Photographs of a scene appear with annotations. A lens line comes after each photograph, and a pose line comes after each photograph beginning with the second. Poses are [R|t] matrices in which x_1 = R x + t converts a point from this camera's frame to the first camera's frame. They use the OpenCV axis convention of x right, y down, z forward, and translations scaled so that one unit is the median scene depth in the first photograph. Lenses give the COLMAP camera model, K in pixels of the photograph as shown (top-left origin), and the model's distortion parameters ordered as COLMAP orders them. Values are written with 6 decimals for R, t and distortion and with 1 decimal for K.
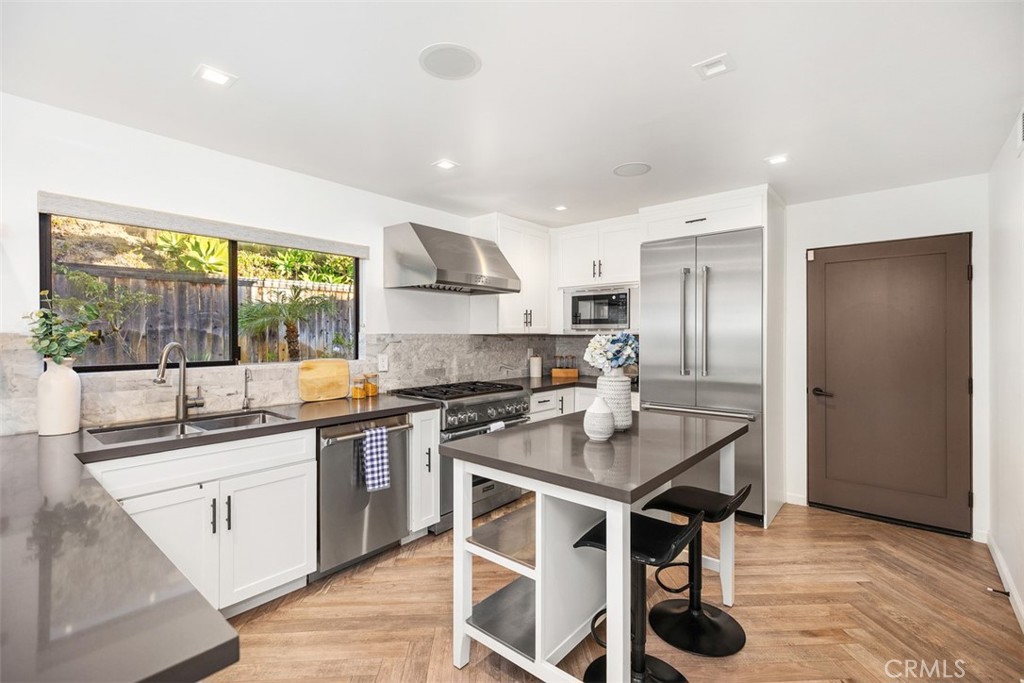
lens RADIAL K [[460.1, 0, 514.9], [0, 460.1, 338.9], [0, 0, 1]] dist [0.001705, 0.000390]
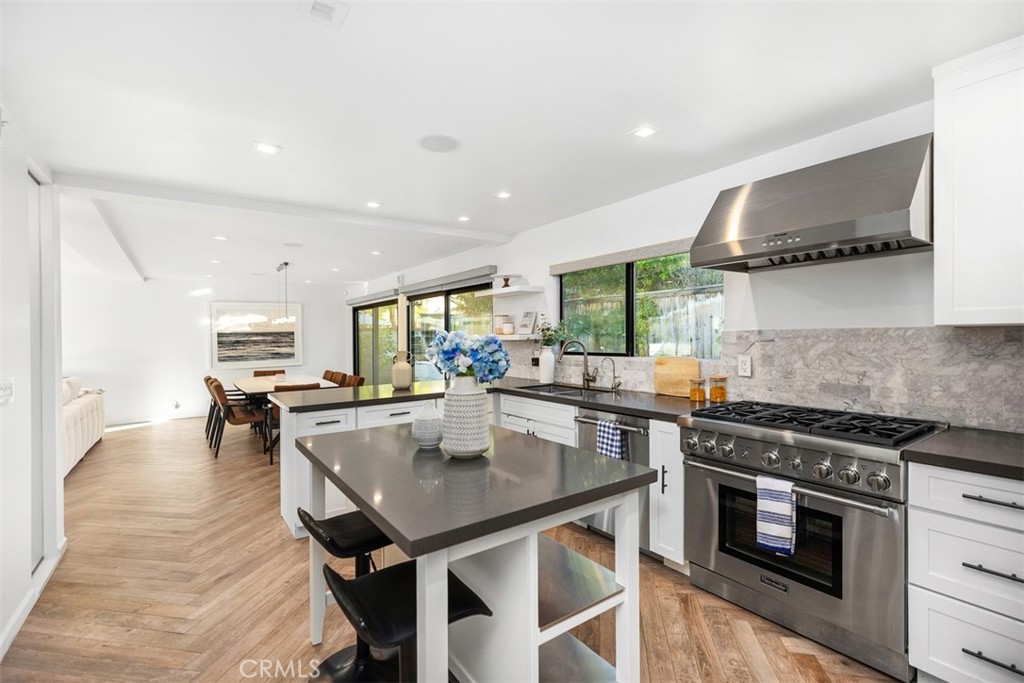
lens RADIAL K [[460.1, 0, 514.9], [0, 460.1, 338.9], [0, 0, 1]] dist [0.001705, 0.000390]
pose [[-0.245475, 0.008044, -0.969369, 0.633005], [0.005001, 0.999963, 0.007031, -0.003963], [0.969390, -0.003121, -0.245507, 0.846070]]
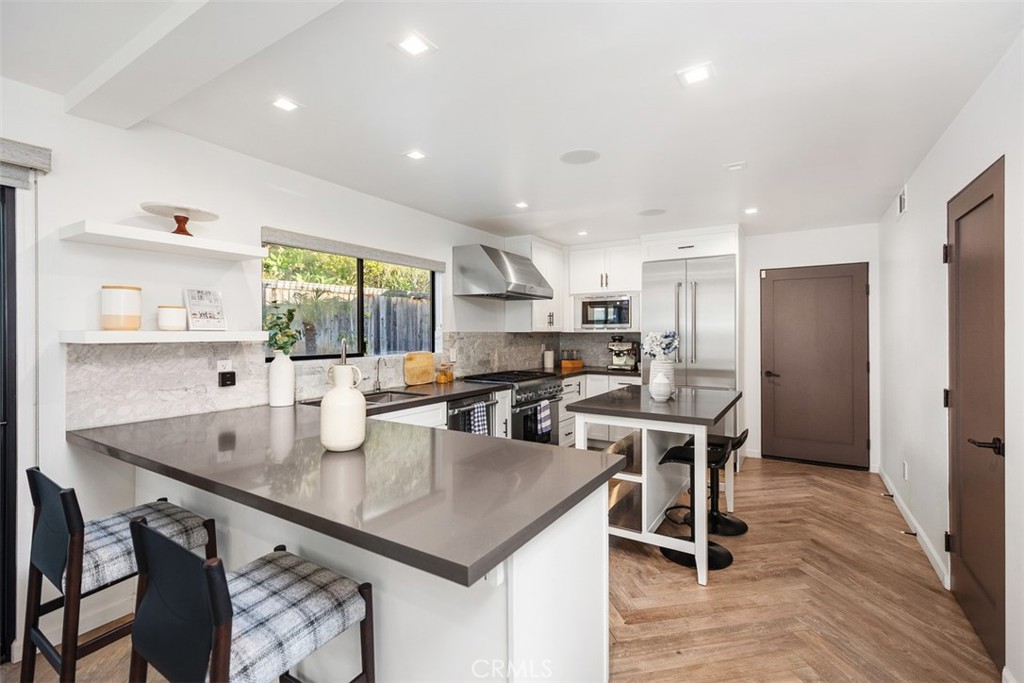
lens RADIAL K [[457.0, 0, 516.3], [0, 457.0, 336.1], [0, 0, 1]] dist [0.001750, 0.000114]
pose [[0.989822, -0.002638, 0.142284, -0.307686], [0.002909, 0.999994, -0.001700, 0.002940], [-0.142279, 0.002097, 0.989824, -0.265125]]
